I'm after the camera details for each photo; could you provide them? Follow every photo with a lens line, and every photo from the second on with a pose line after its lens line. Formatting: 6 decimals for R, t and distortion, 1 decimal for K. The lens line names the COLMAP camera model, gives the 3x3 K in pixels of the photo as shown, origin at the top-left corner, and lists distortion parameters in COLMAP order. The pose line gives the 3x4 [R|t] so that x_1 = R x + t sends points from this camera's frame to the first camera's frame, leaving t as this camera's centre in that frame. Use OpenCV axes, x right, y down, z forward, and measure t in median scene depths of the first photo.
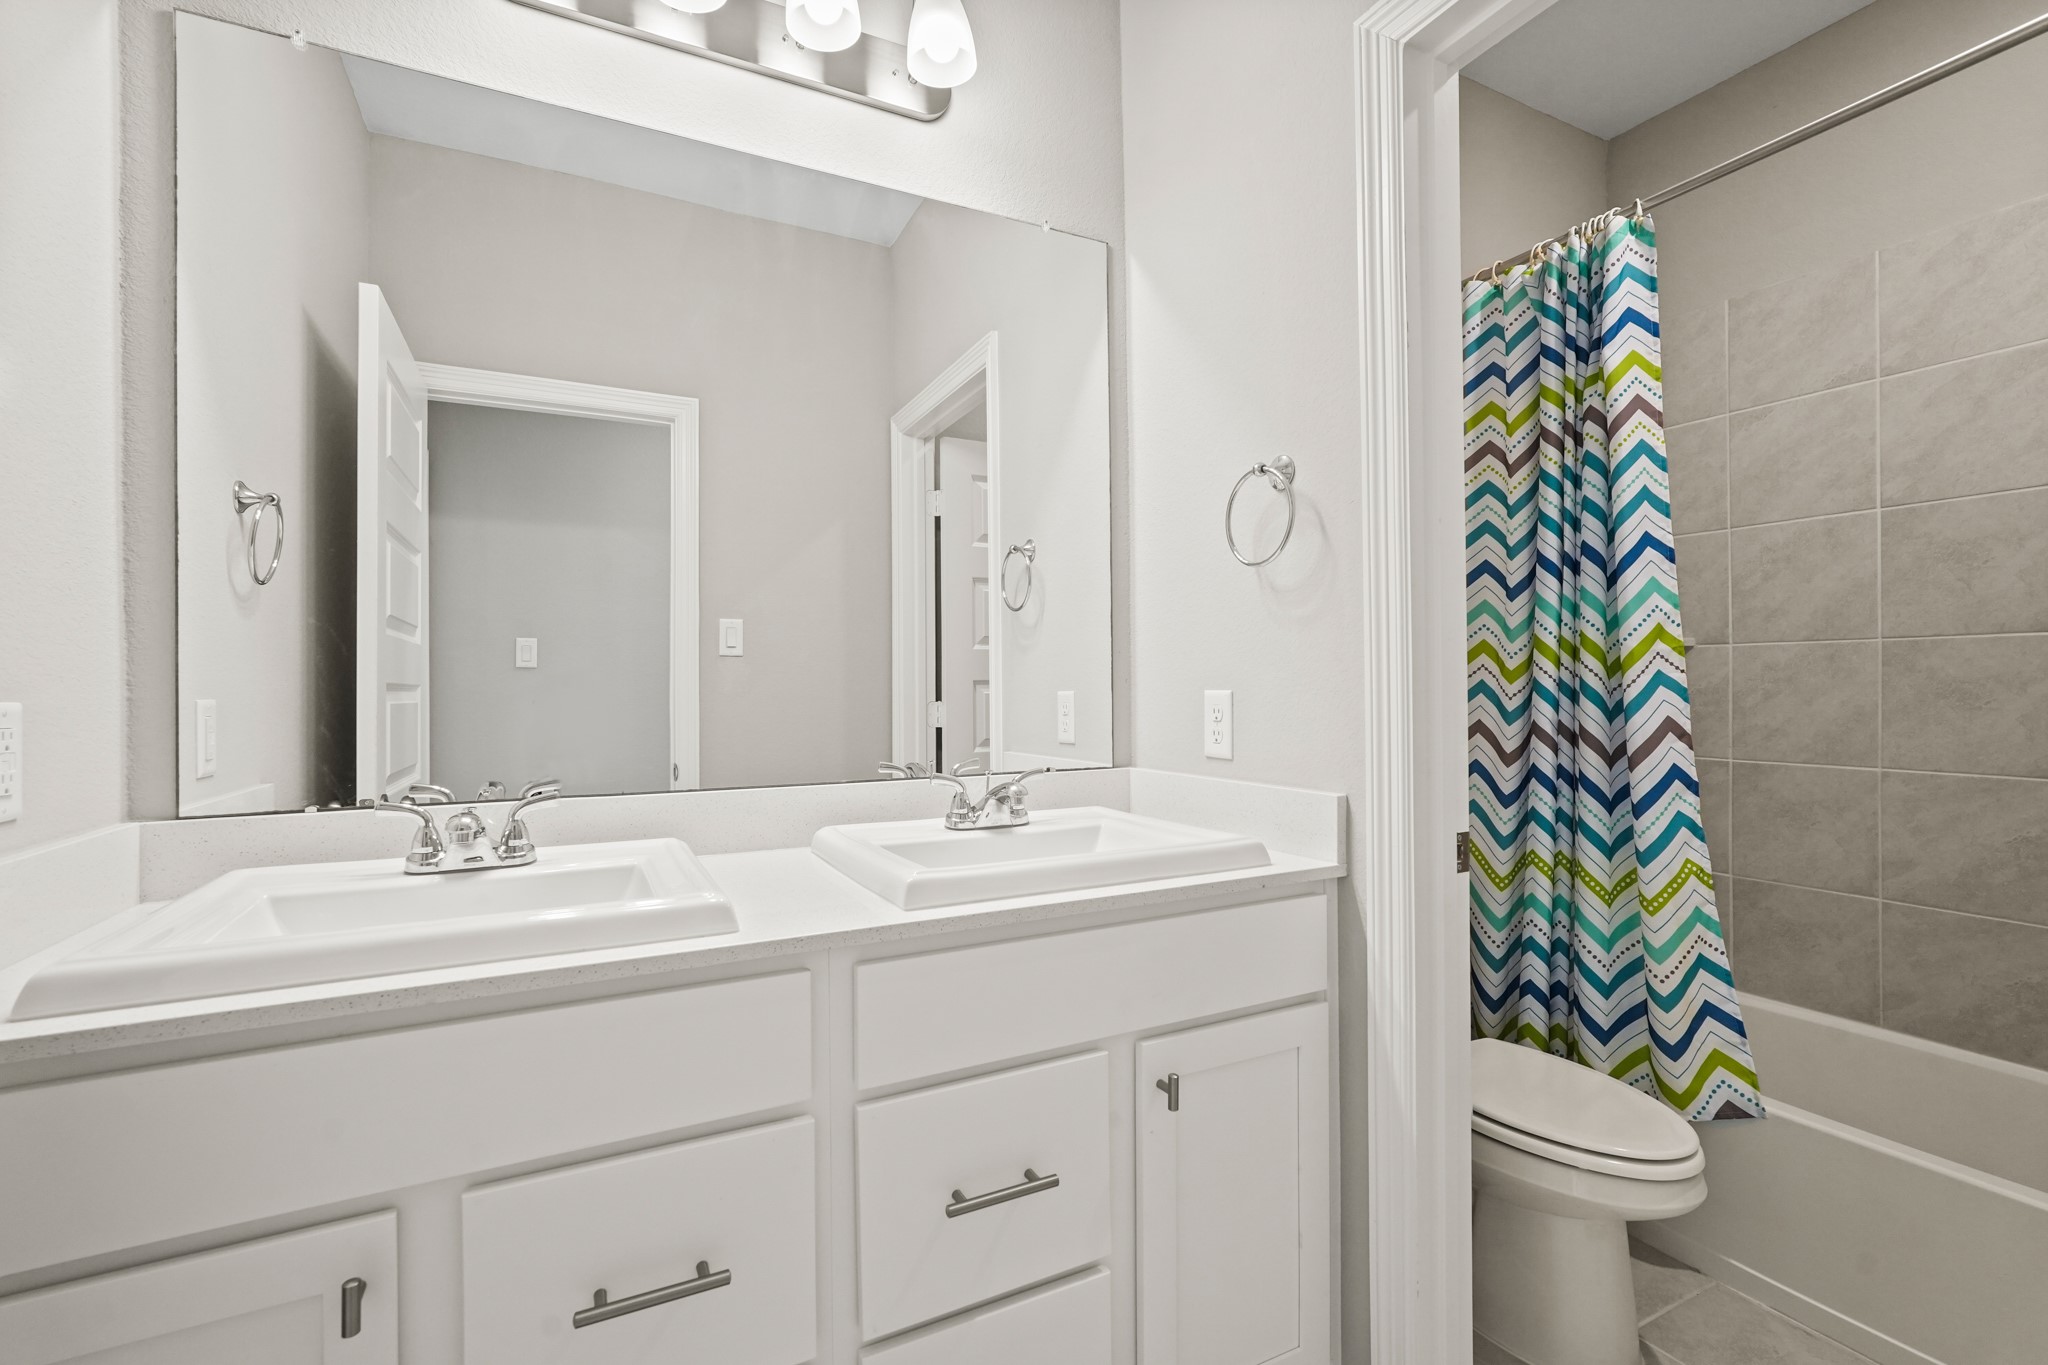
lens RADIAL K [[894.8, 0, 1034.6], [0, 894.8, 682.7], [0, 0, 1]] dist [-0.002521, -0.000246]
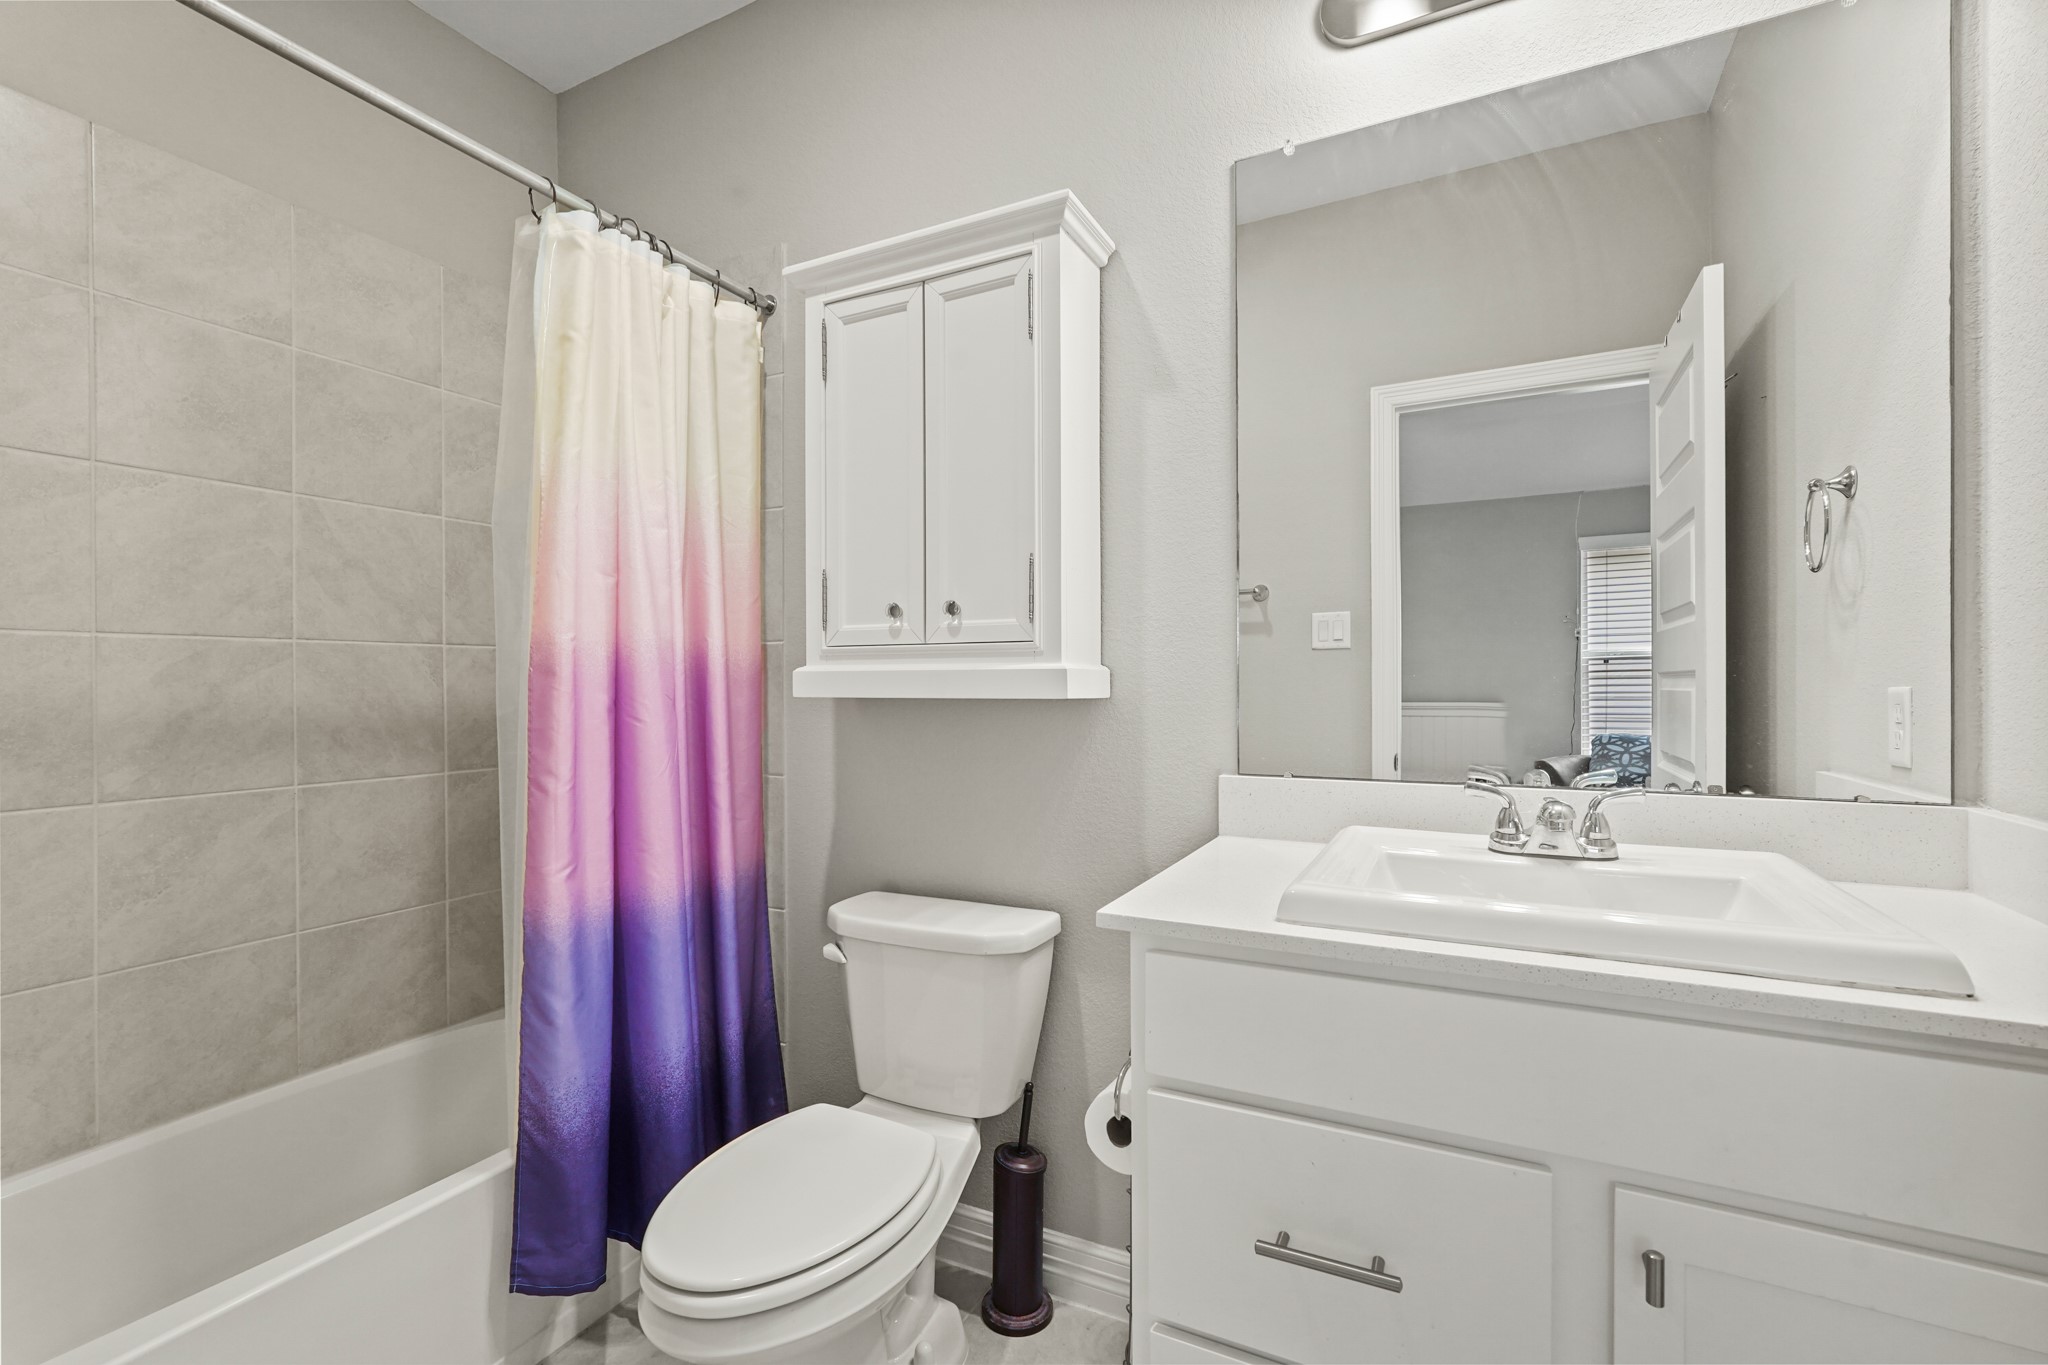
lens RADIAL K [[894.8, 0, 1033.7], [0, 894.8, 689.3], [0, 0, 1]] dist [-0.002521, -0.000246]
pose [[0.589206, 0.002337, -0.807980, 0.262355], [0.008721, 0.999919, 0.009252, 0.003079], [0.807936, -0.012497, 0.589138, 0.141721]]
